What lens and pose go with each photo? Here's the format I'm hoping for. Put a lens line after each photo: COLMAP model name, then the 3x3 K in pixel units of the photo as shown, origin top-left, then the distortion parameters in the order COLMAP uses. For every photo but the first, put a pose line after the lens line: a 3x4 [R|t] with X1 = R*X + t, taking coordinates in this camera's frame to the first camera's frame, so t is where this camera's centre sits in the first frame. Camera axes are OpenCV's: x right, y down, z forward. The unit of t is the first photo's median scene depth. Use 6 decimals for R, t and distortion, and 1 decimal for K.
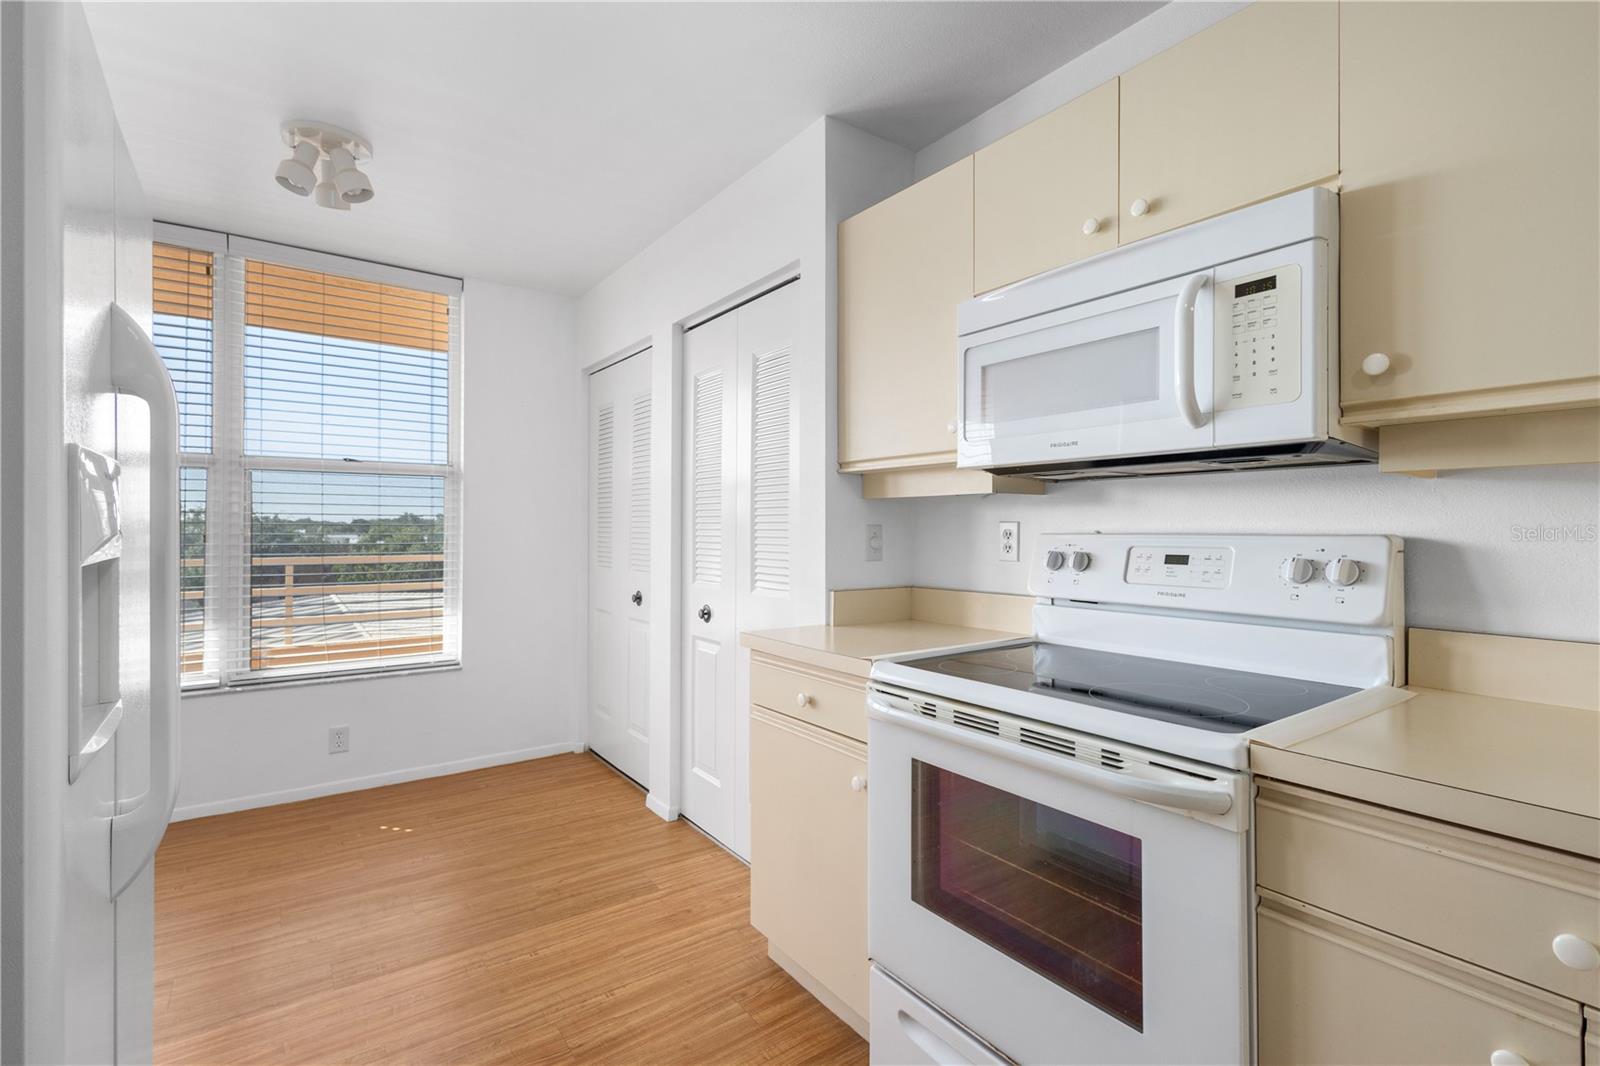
lens RADIAL K [[736.4, 0, 800.1], [0, 736.4, 528.6], [0, 0, 1]] dist [0.010457, -0.000016]
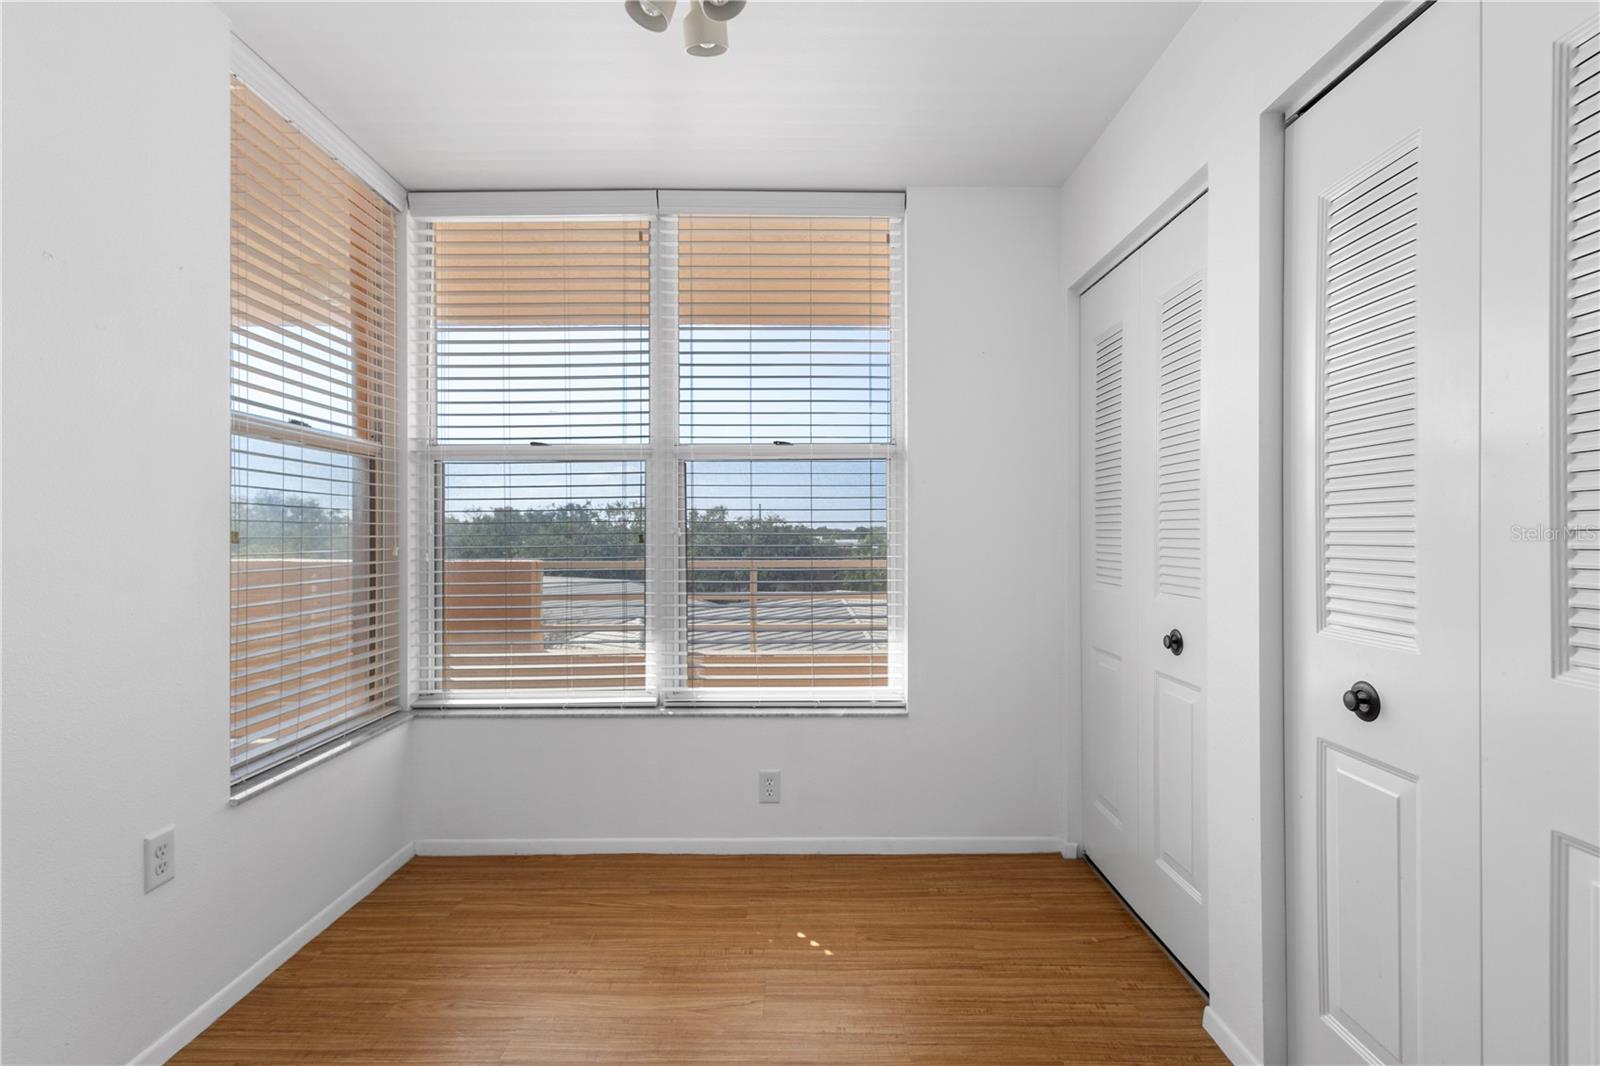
lens RADIAL K [[736.4, 0, 800.1], [0, 736.4, 528.6], [0, 0, 1]] dist [0.010457, -0.000016]
pose [[0.812768, -0.010120, -0.582499, -0.121958], [0.005781, 0.999940, -0.009306, 0.009180], [0.582559, 0.004196, 0.812778, 0.361637]]
